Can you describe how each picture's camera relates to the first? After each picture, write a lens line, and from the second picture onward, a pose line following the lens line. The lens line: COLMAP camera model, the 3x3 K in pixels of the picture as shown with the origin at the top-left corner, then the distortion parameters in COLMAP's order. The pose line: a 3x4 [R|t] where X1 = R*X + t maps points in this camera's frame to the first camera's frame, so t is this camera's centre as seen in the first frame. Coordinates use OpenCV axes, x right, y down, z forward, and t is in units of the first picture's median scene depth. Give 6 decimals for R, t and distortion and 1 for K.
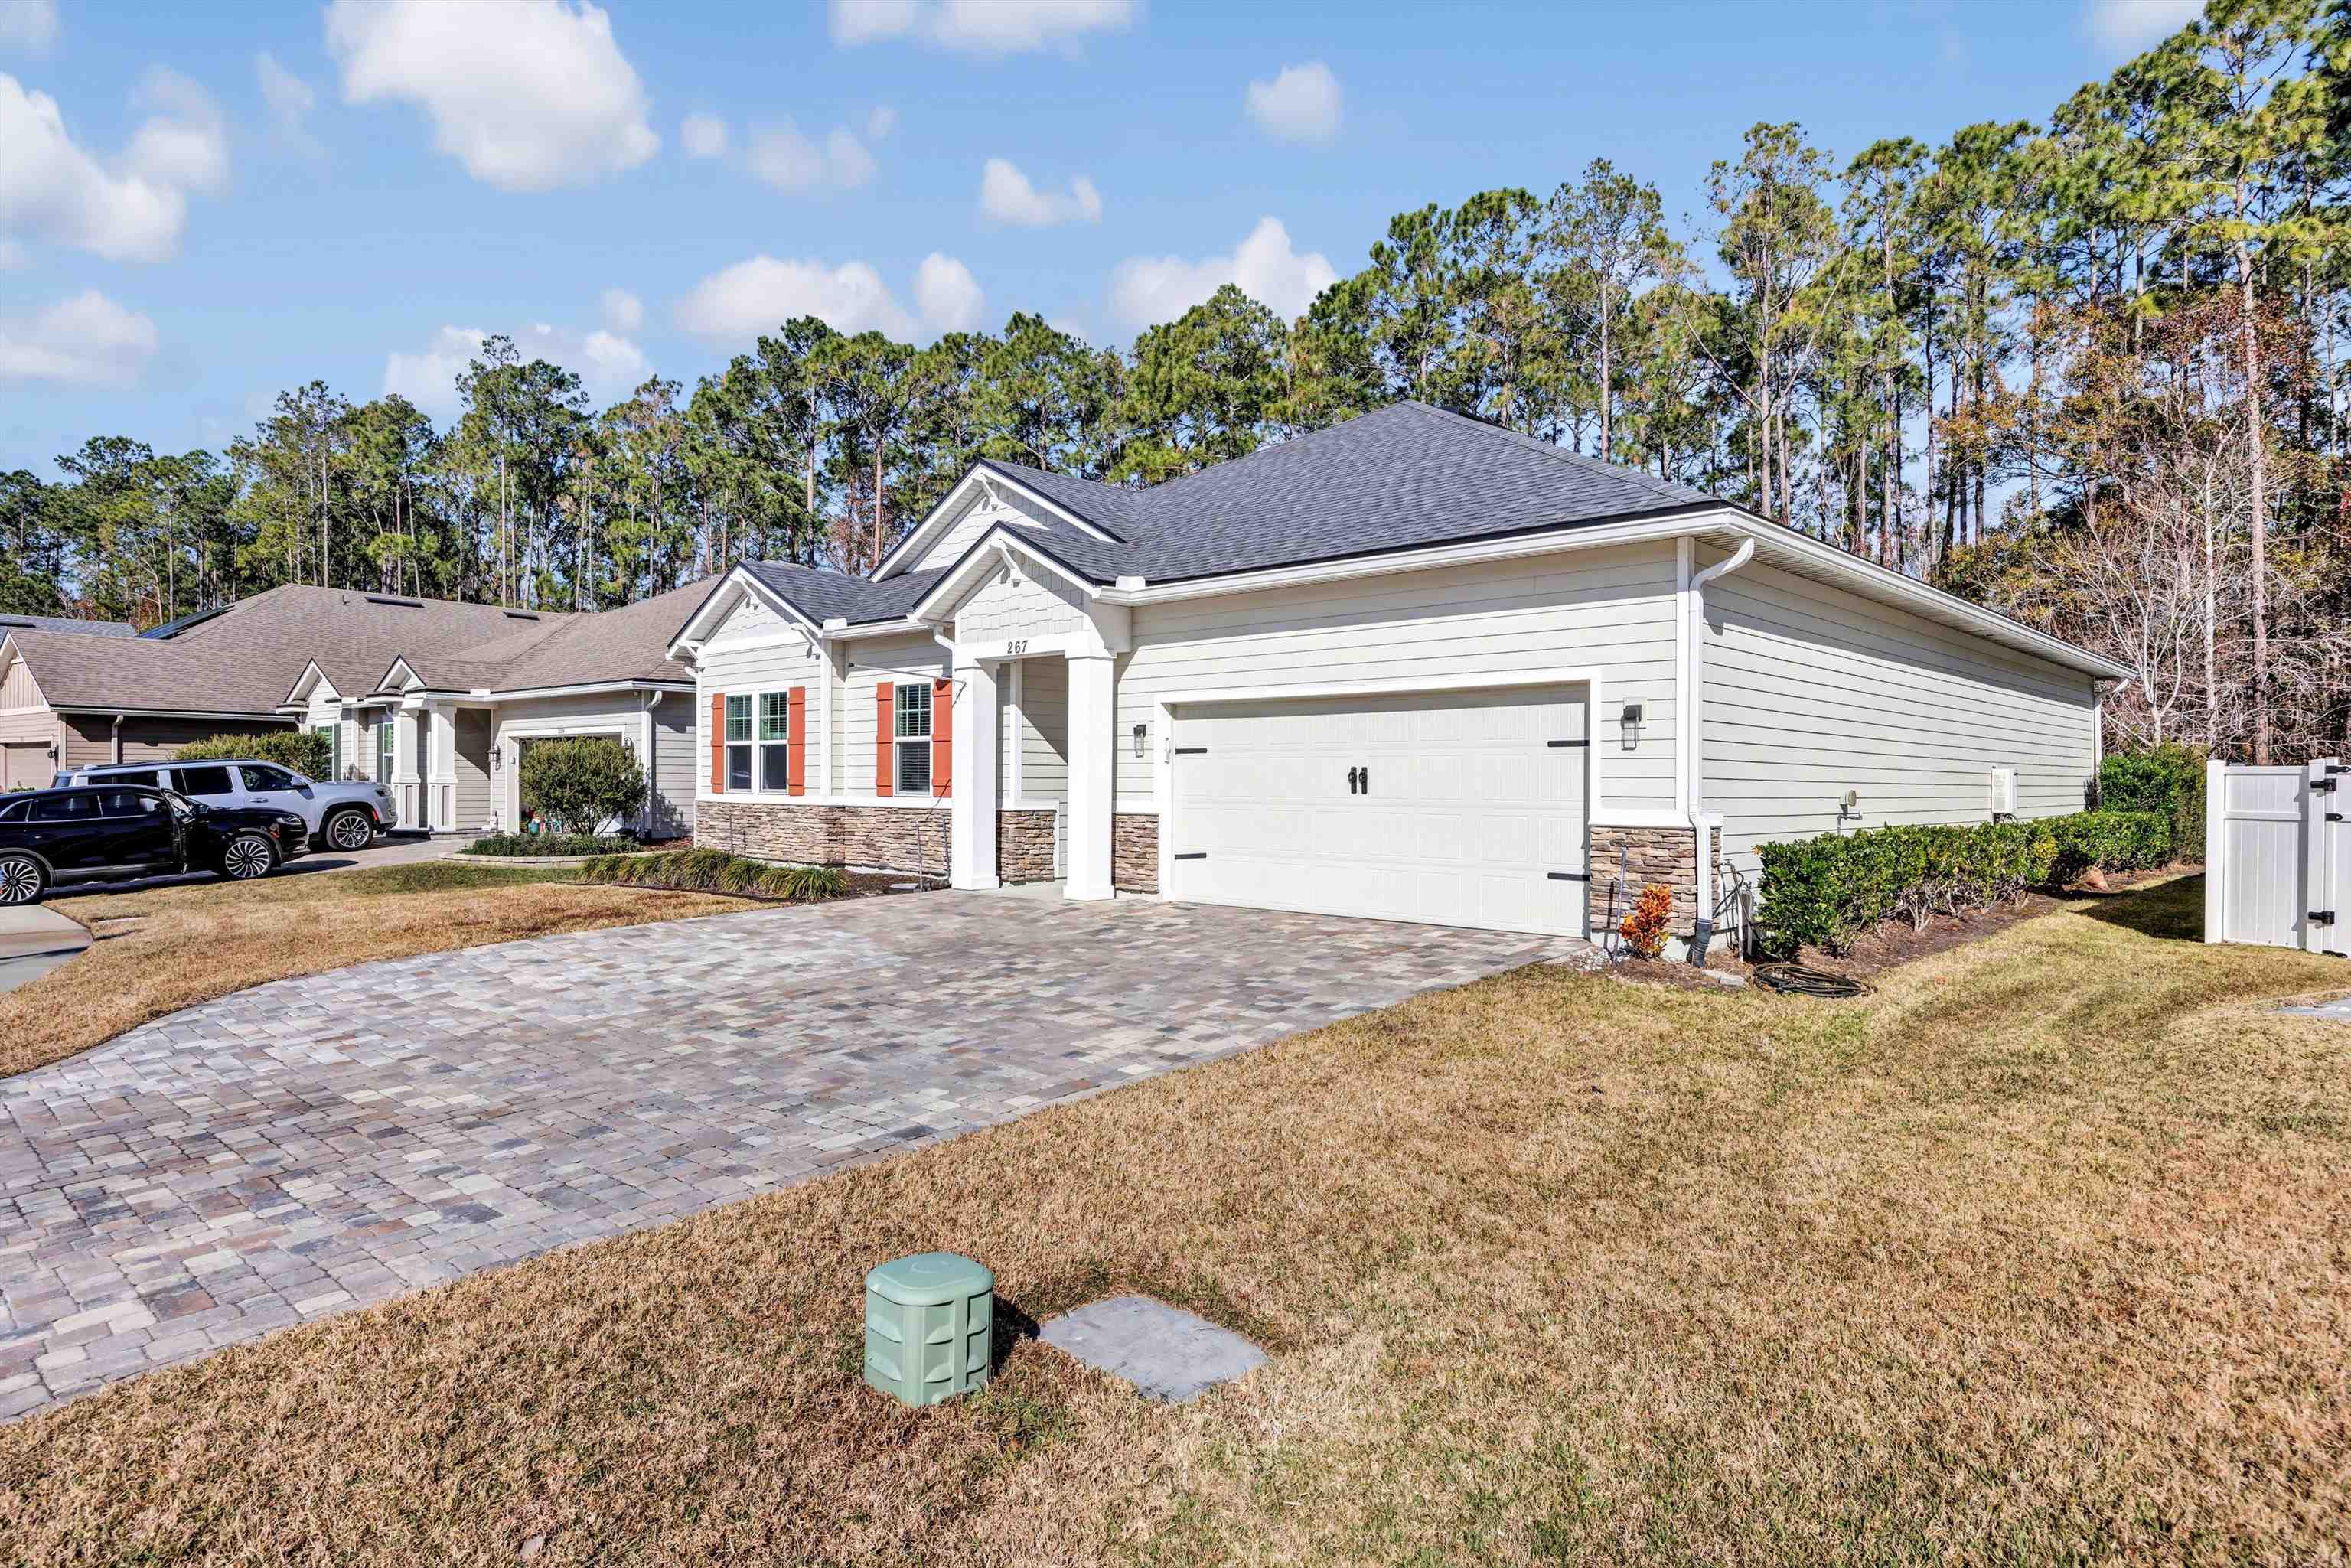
lens RADIAL K [[1325.6, 0, 1183.6], [0, 1325.6, 797.9], [0, 0, 1]] dist [-0.006669, -0.001745]
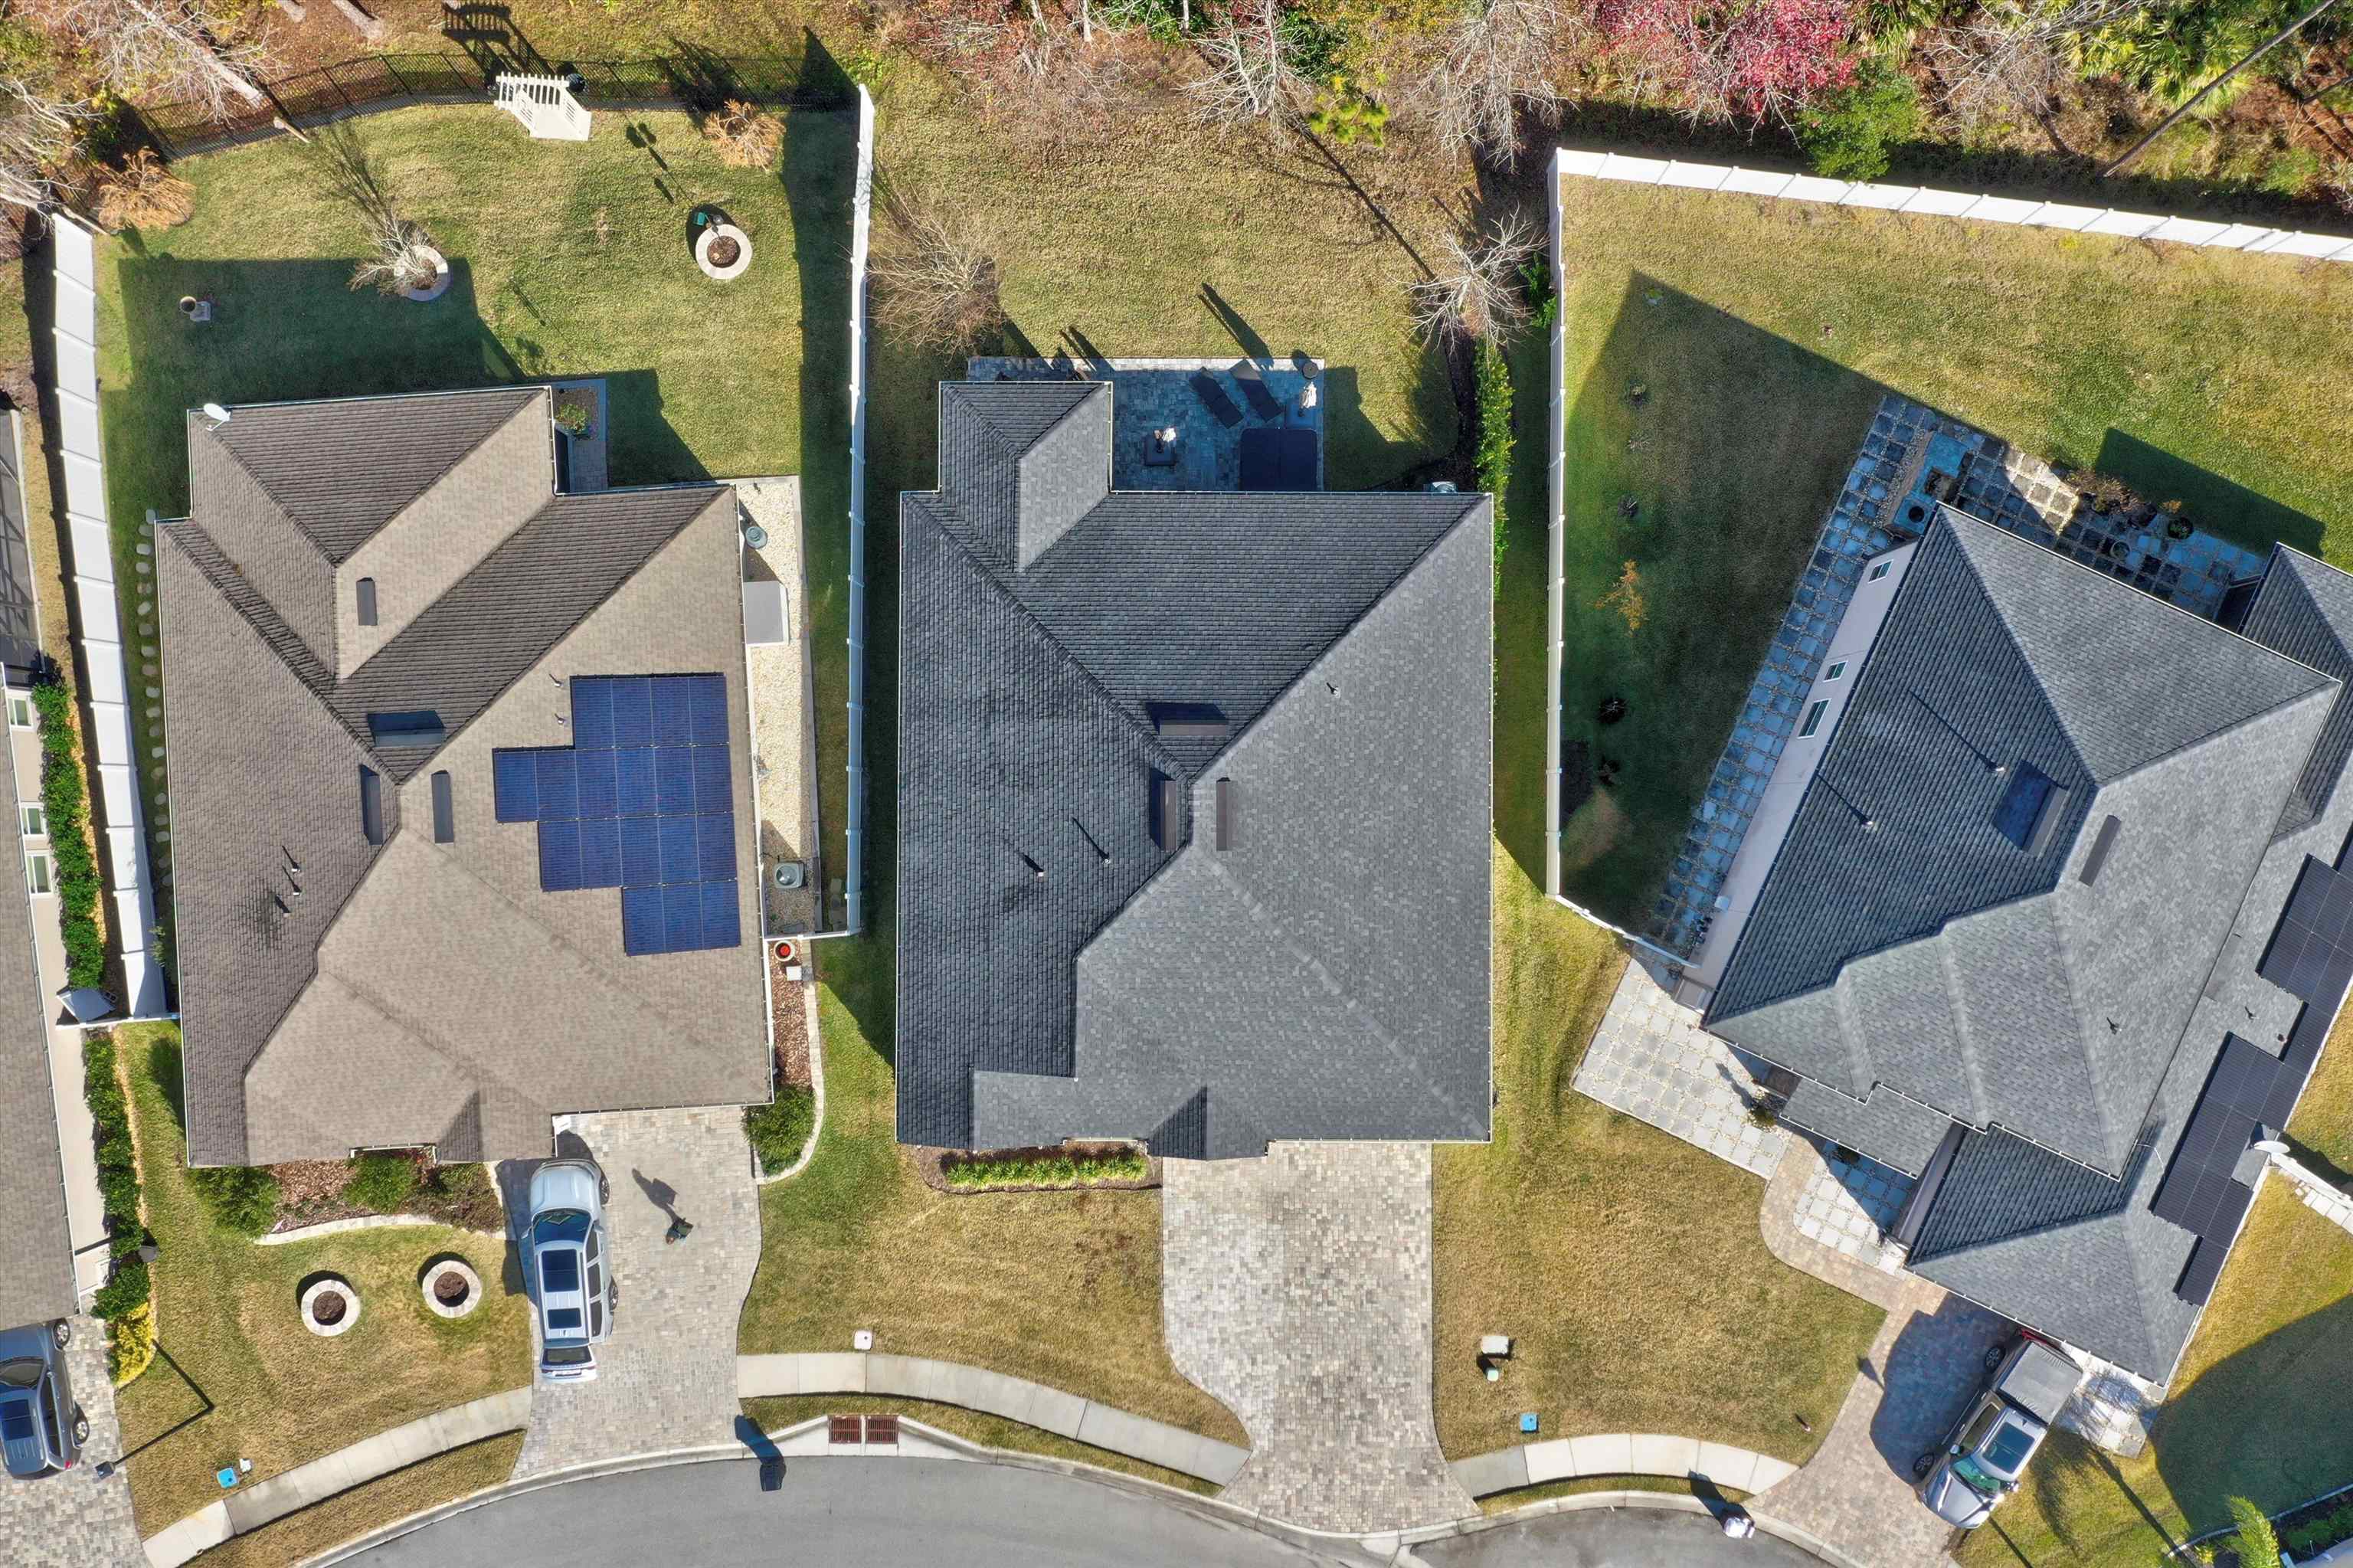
lens RADIAL K [[1932.4, 0, 1180.0], [0, 1932.4, 783.6], [0, 0, 1]] dist [-0.007323, 0.008841]
pose [[0.729215, -0.684285, -0.000096, 0.313401], [0.026057, 0.027627, 0.999279, -3.938278], [-0.683789, -0.728691, 0.037977, 1.449097]]
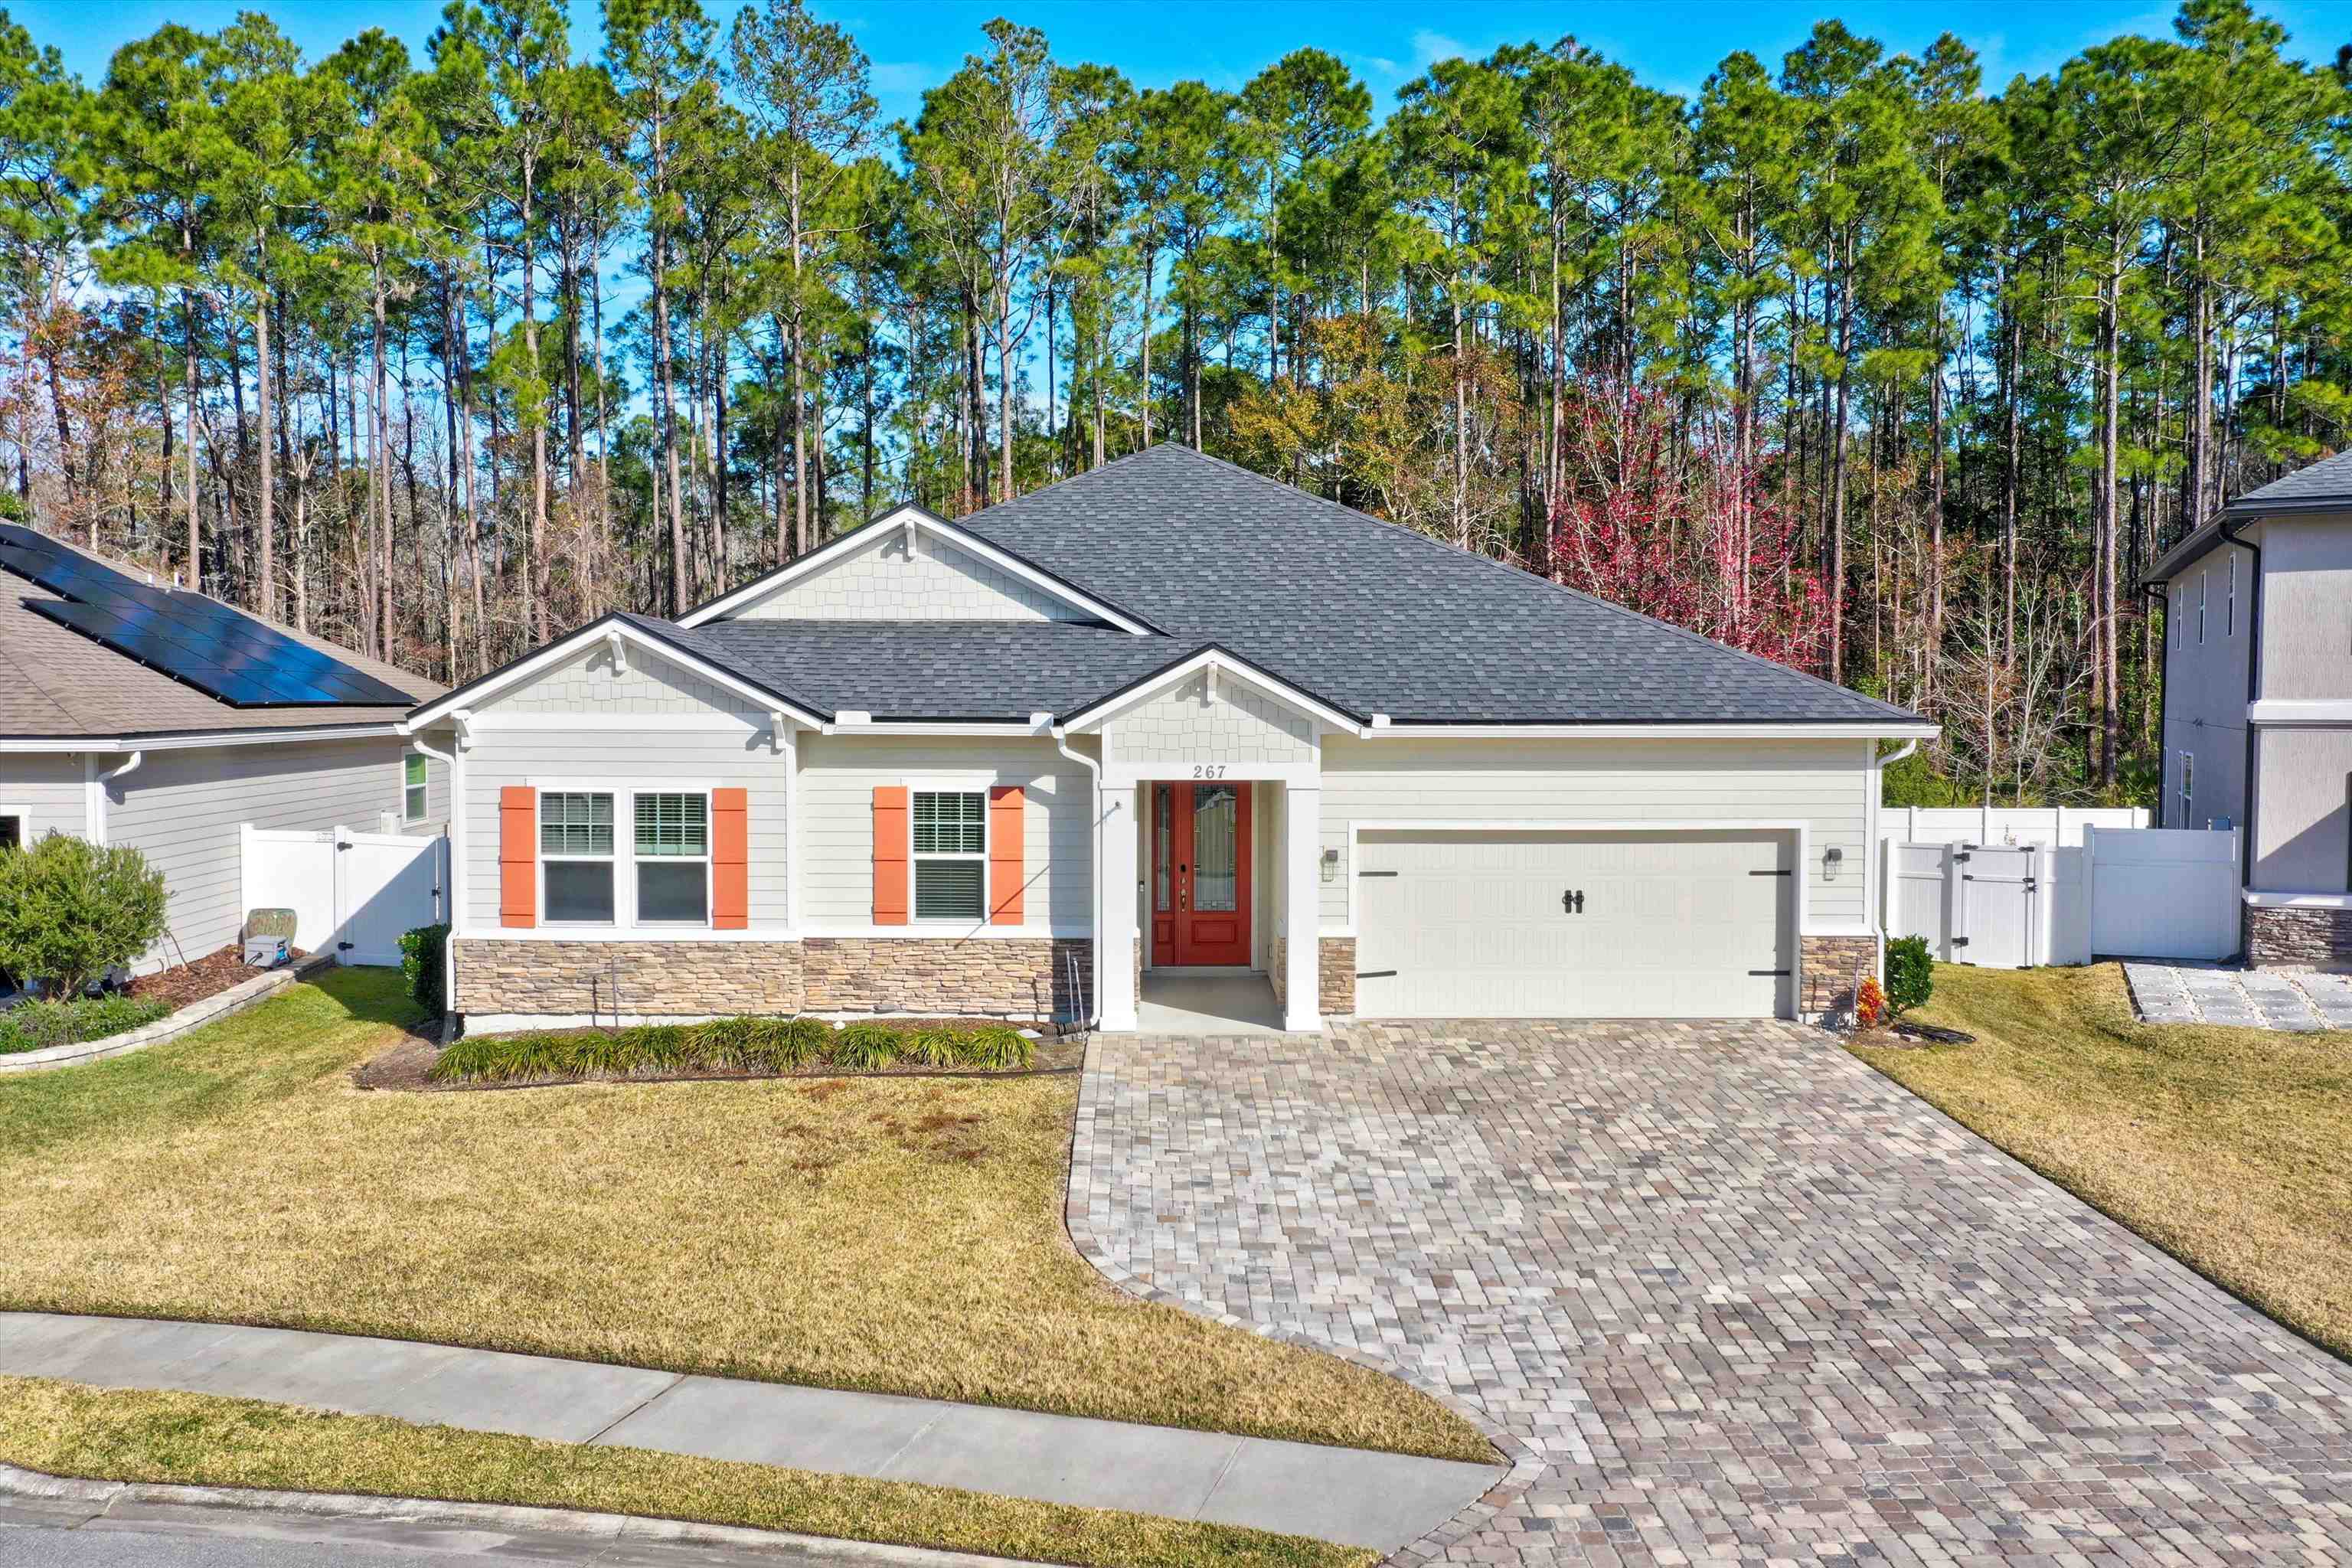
lens RADIAL K [[1849.3, 0, 1178.3], [0, 1849.3, 777.2], [0, 0, 1]] dist [-0.001357, 0.002008]
pose [[0.718154, -0.035448, 0.694981, -1.110205], [0.010364, 0.999136, 0.040252, -0.170700], [-0.695807, -0.021704, 0.717901, 0.066946]]
